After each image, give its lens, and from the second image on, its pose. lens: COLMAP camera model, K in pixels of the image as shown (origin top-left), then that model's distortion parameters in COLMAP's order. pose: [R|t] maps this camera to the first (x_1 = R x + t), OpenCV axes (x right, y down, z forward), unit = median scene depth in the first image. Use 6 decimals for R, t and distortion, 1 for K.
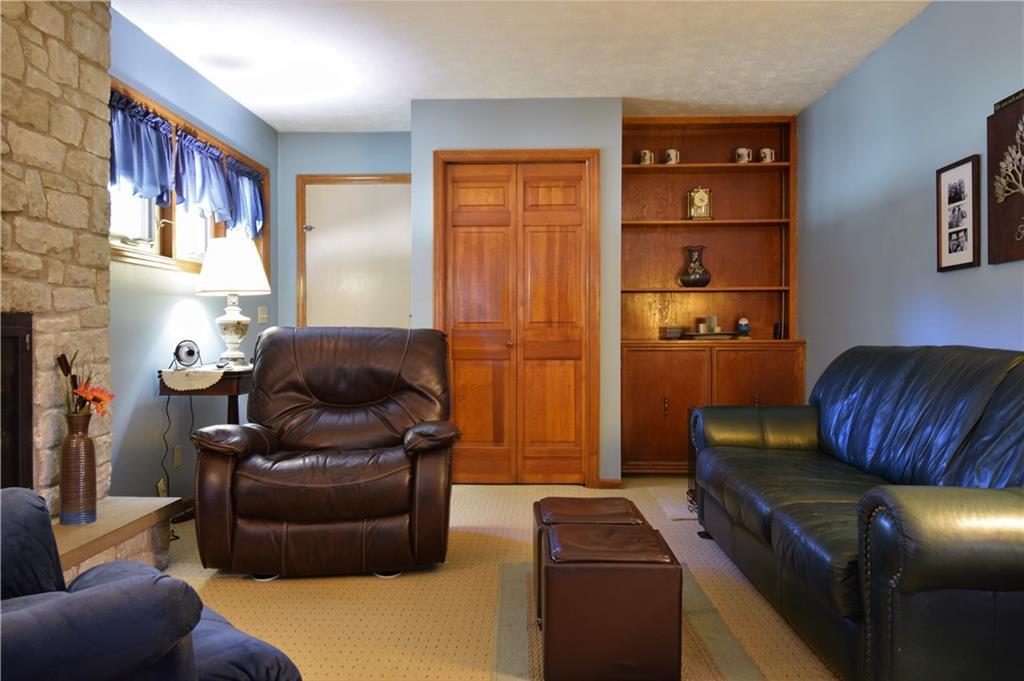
lens RADIAL K [[718.3, 0, 512.0], [0, 718.3, 340.5], [0, 0, 1]] dist [-0.002281, -0.006012]
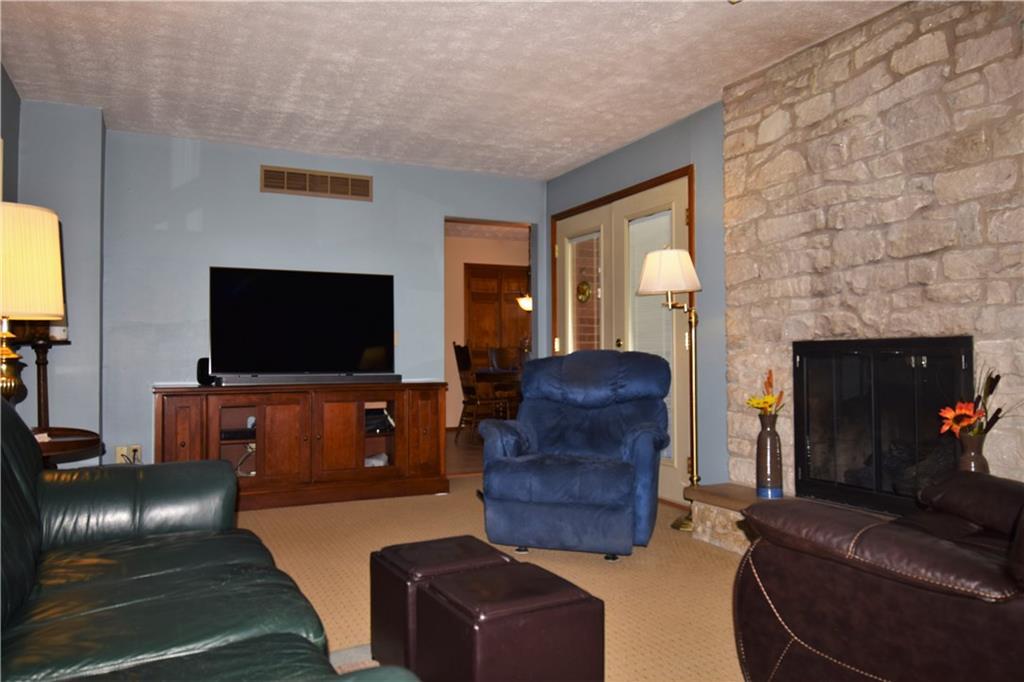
lens RADIAL K [[687.0, 0, 512.0], [0, 687.0, 341.0], [0, 0, 1]] dist [0.005351, -0.031761]
pose [[-0.832447, -0.006138, -0.554071, 0.254492], [-0.000413, 0.999945, -0.010456, -0.009482], [0.554105, -0.008475, -0.832404, 0.786787]]
